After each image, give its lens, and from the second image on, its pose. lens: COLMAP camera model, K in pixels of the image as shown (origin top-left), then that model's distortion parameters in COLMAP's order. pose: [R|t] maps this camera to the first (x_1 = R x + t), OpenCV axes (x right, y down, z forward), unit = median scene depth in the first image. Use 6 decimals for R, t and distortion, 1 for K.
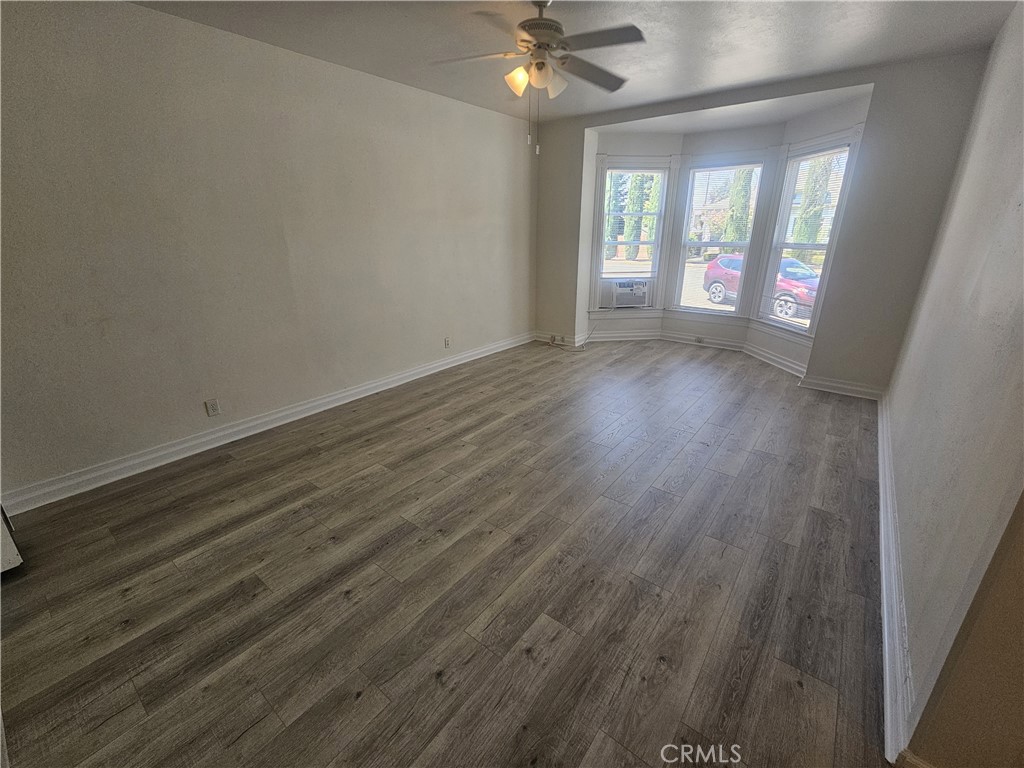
lens RADIAL K [[437.0, 0, 511.5], [0, 437.0, 388.7], [0, 0, 1]] dist [0.003014, 0.000024]
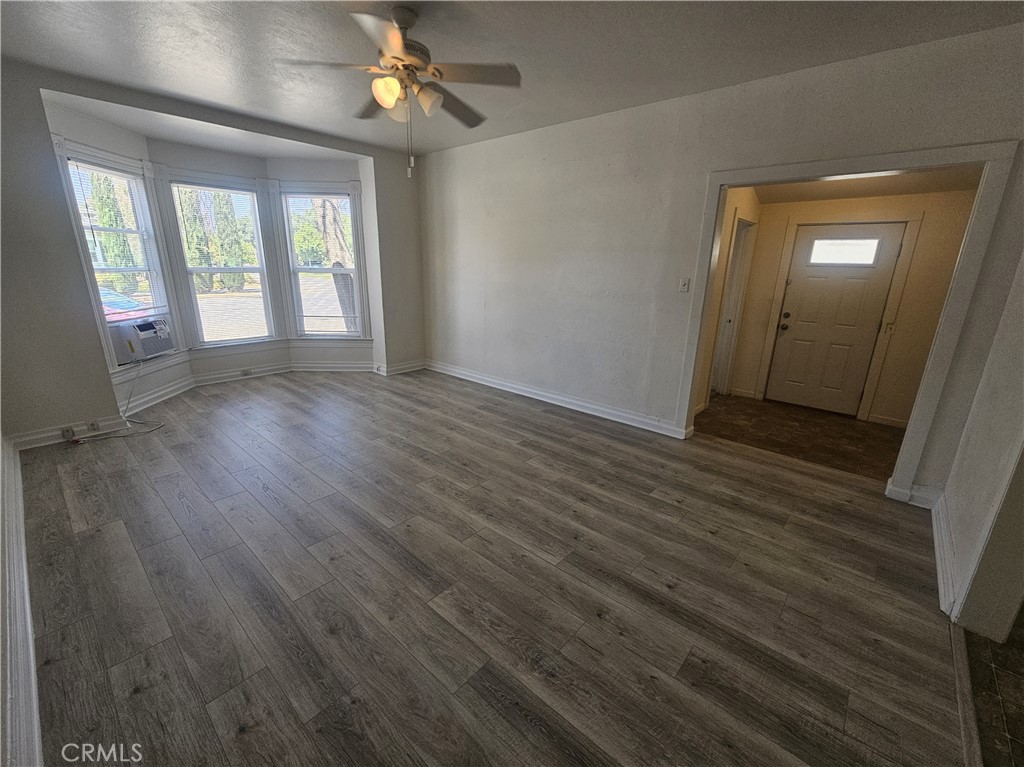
lens RADIAL K [[437.0, 0, 511.5], [0, 437.0, 388.2], [0, 0, 1]] dist [0.003014, 0.000024]
pose [[0.046126, -0.273101, 0.960879, -1.048643], [0.323175, 0.914253, 0.244335, -0.302777], [-0.945214, 0.299262, 0.130430, 0.872593]]
